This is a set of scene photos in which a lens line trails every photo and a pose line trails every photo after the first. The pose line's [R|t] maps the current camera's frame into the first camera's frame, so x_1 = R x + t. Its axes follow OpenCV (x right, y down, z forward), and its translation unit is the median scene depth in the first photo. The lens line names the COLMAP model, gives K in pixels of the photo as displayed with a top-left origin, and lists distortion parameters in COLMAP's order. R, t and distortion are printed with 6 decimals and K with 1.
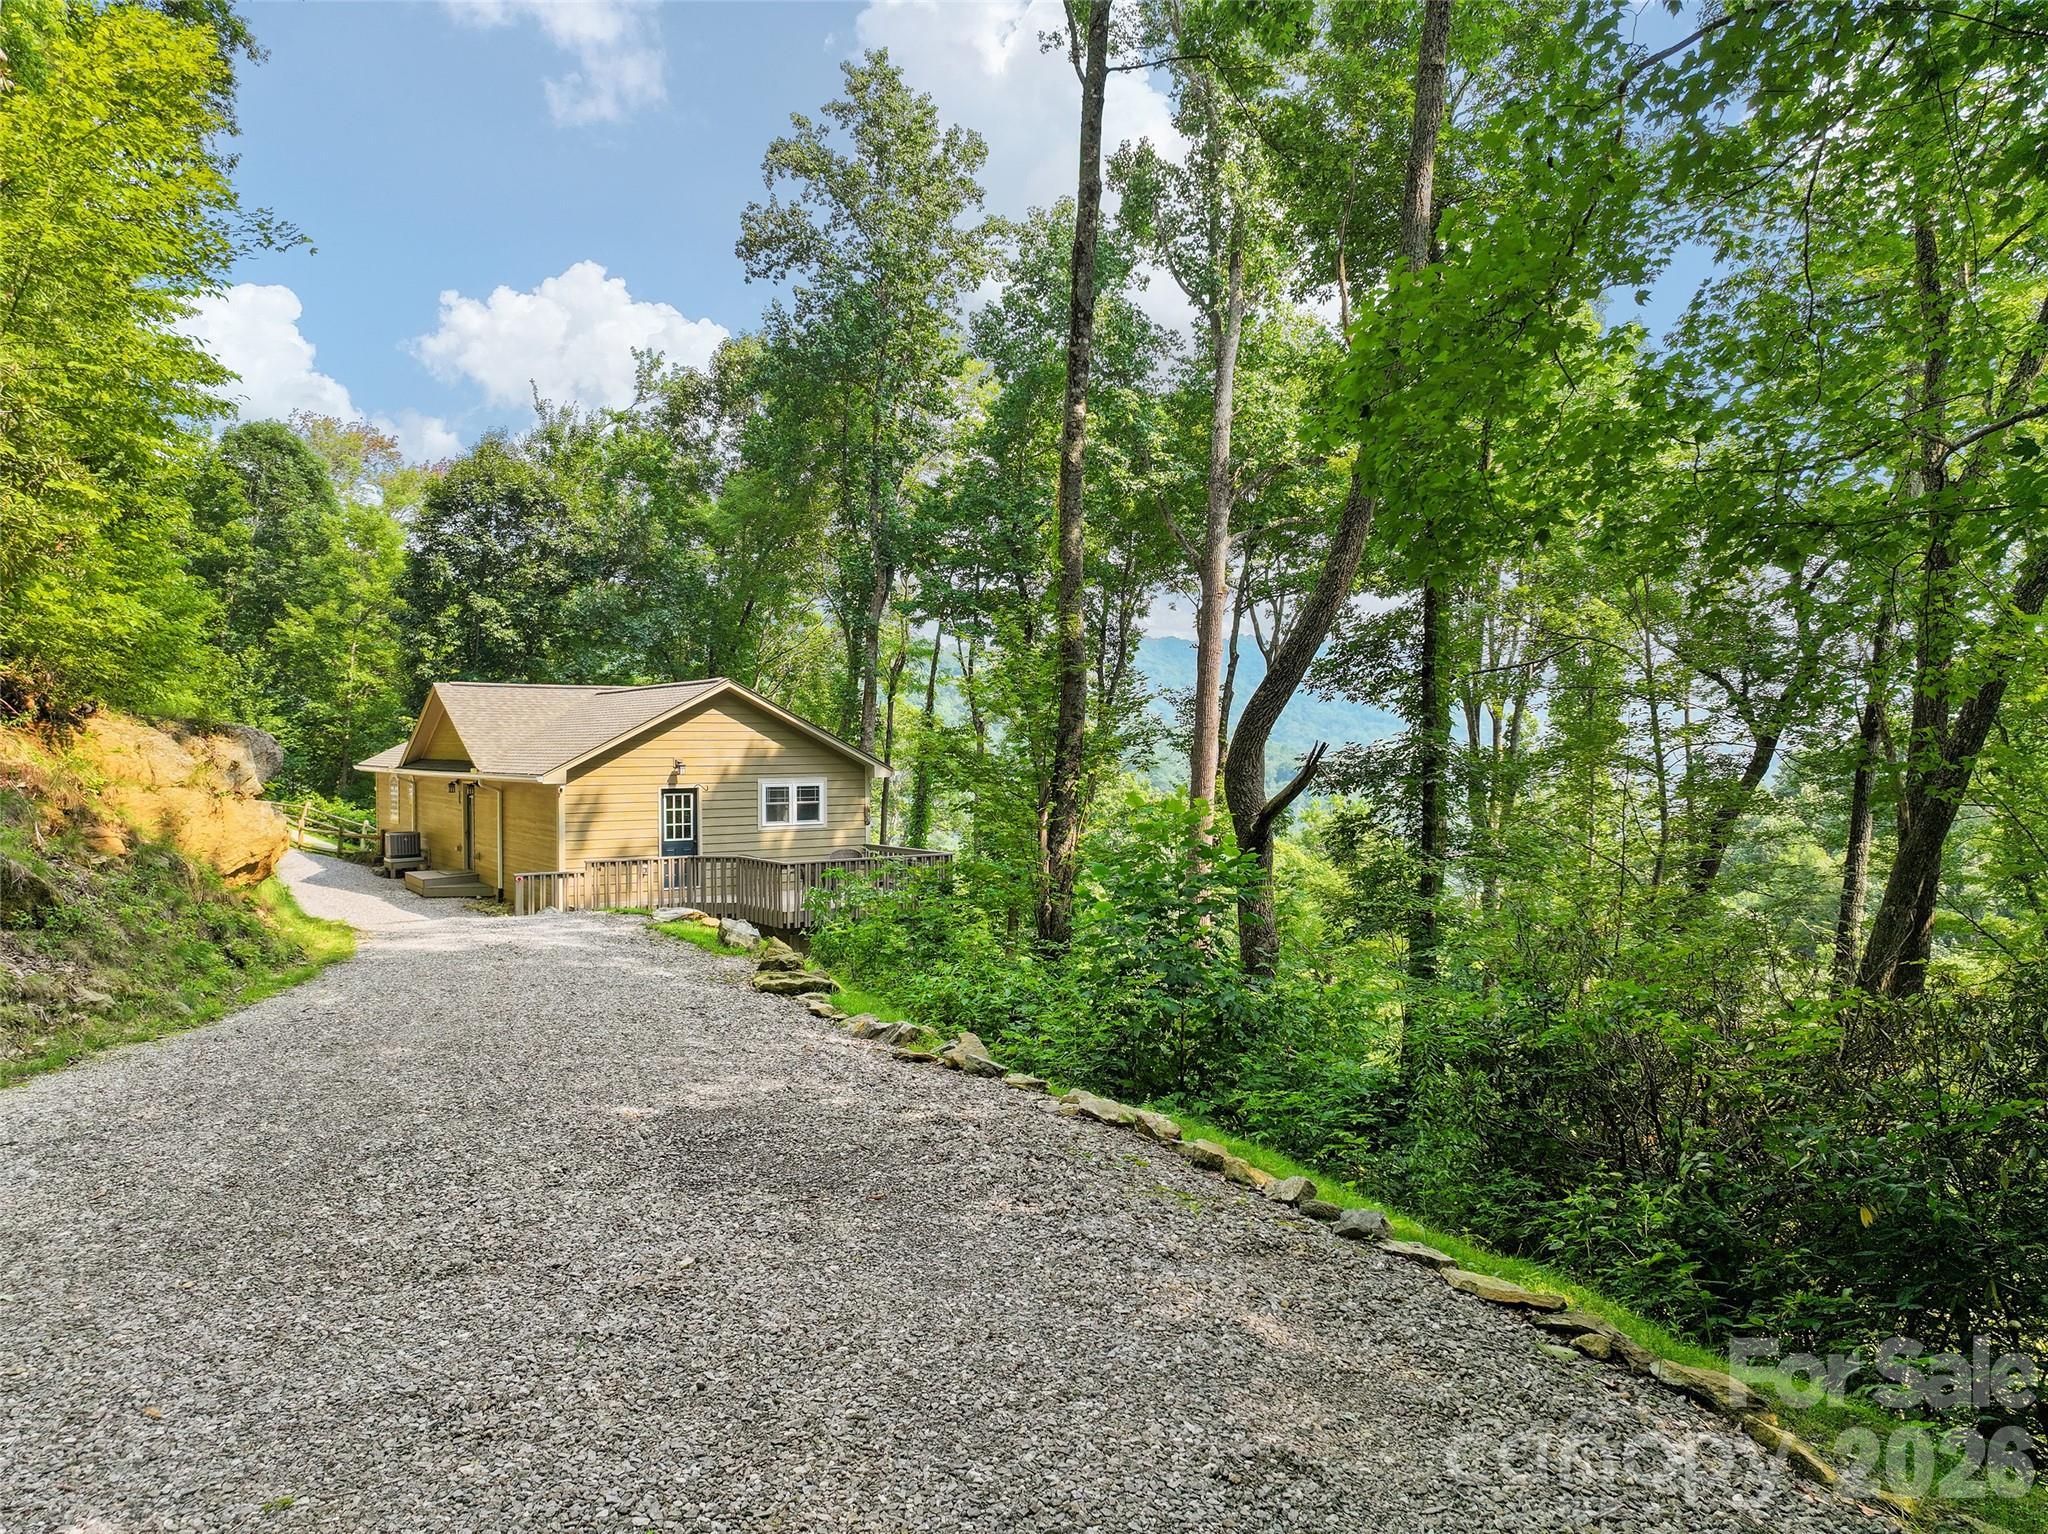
lens RADIAL K [[1419.4, 0, 1016.8], [0, 1419.4, 777.6], [0, 0, 1]] dist [-0.014666, 0.022177]
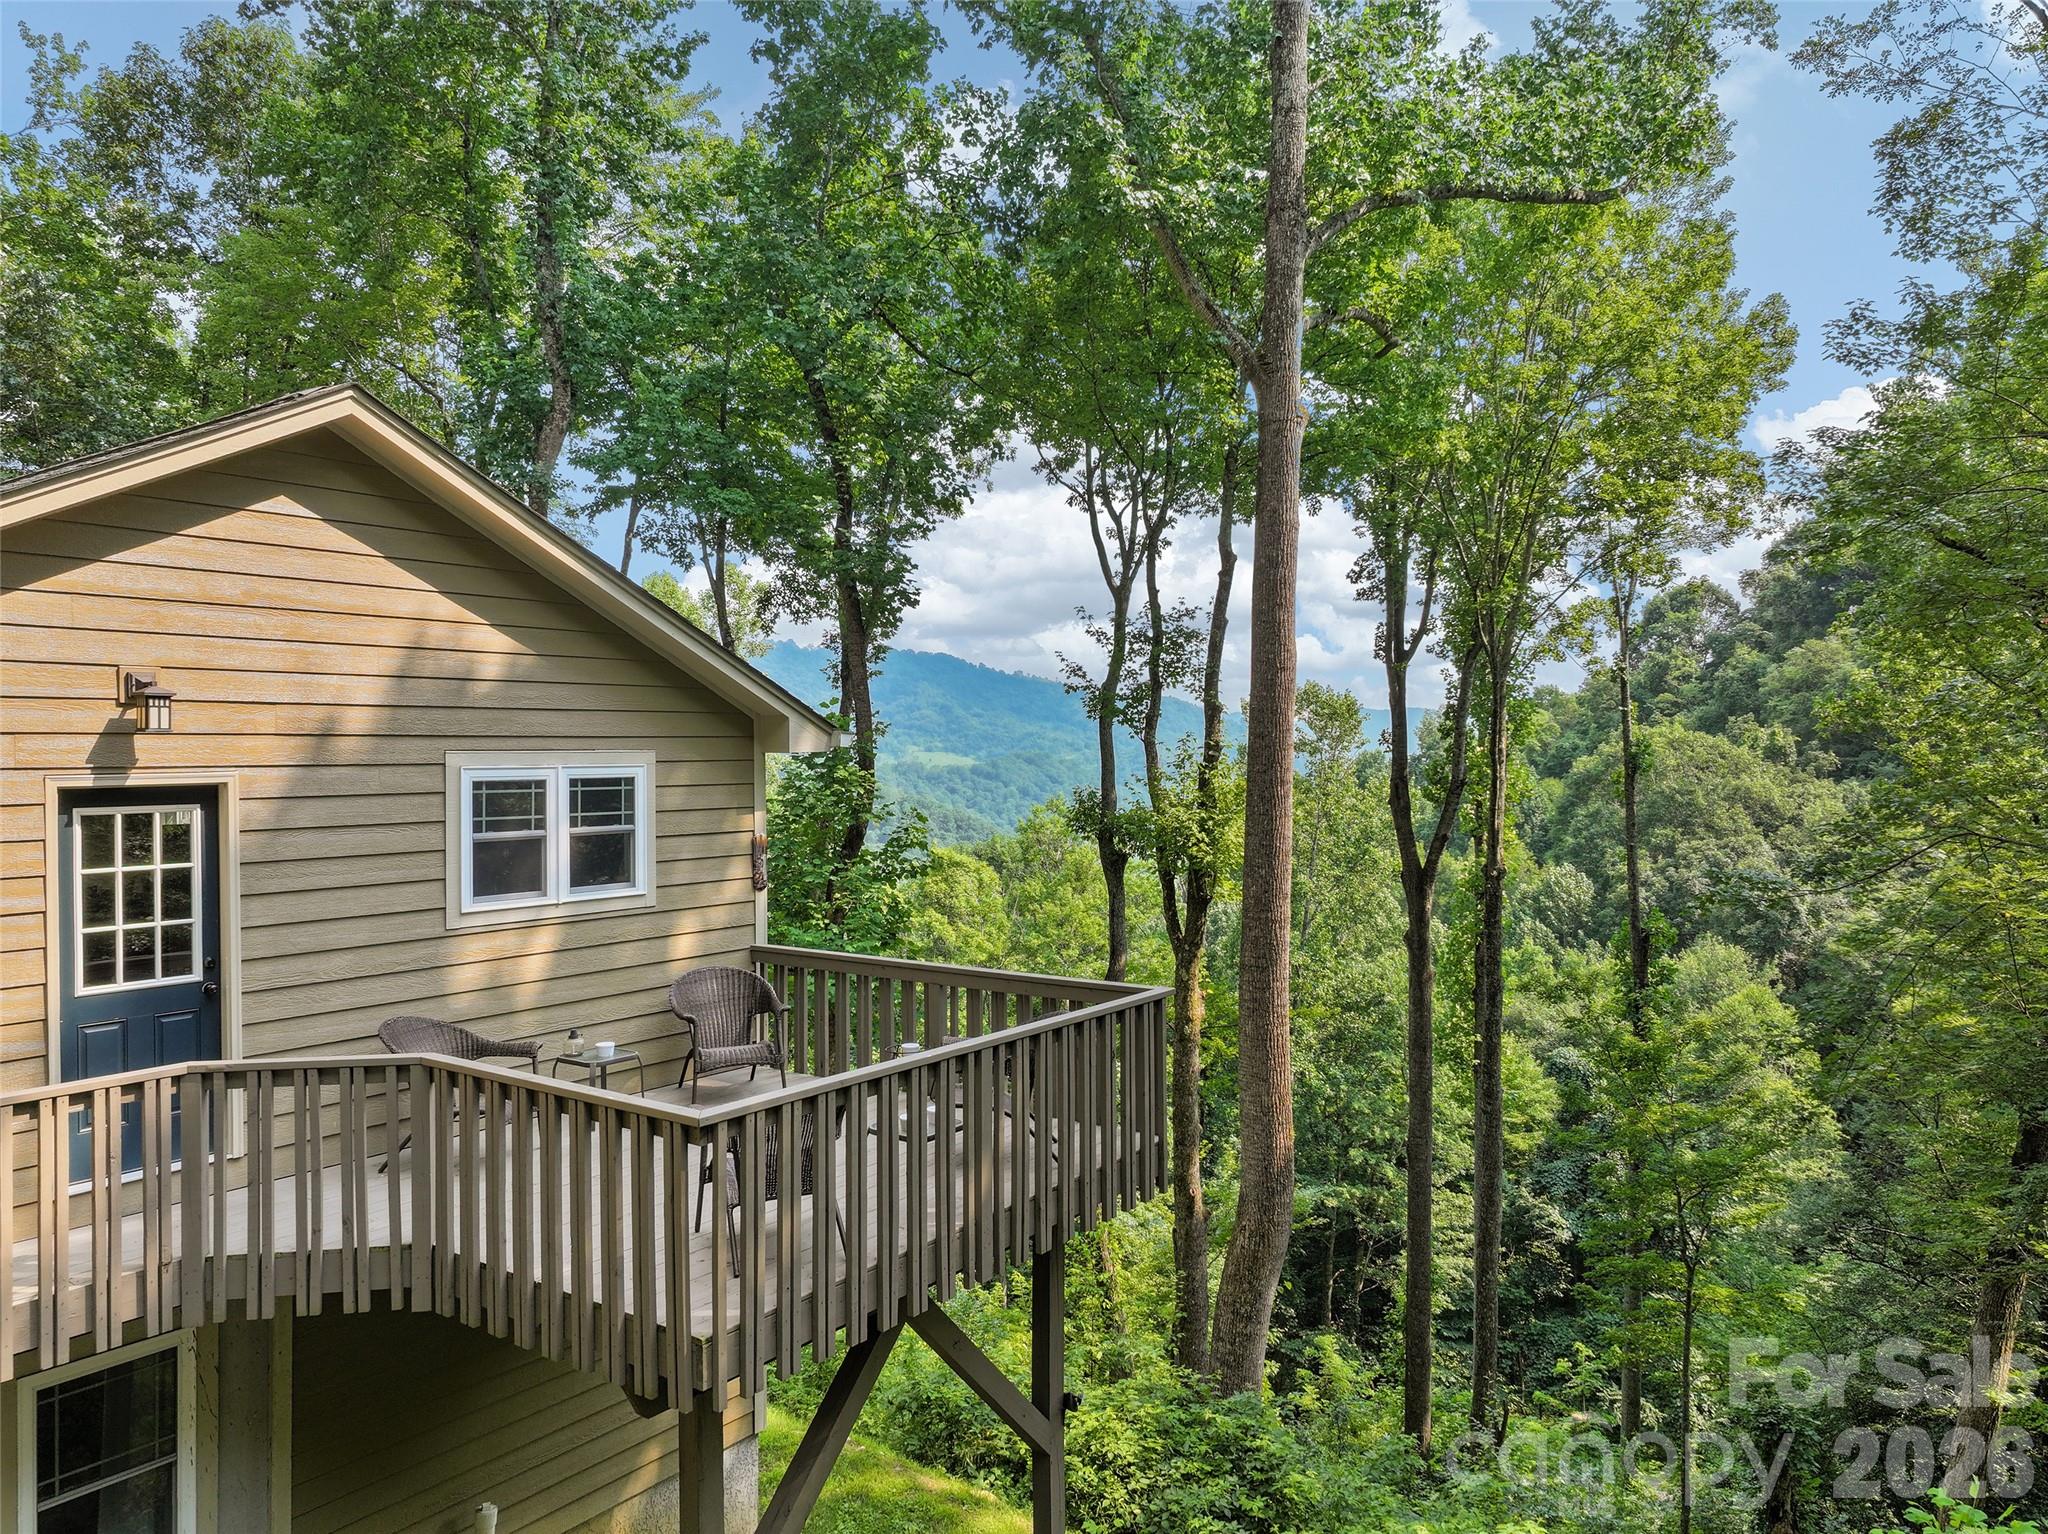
lens RADIAL K [[1419.4, 0, 1020.3], [0, 1419.4, 751.3], [0, 0, 1]] dist [-0.014666, 0.022177]
pose [[0.943499, -0.001657, 0.331372, -0.160403], [0.010104, 0.999666, -0.023770, 0.008245], [-0.331222, 0.025776, 0.943201, 0.653735]]
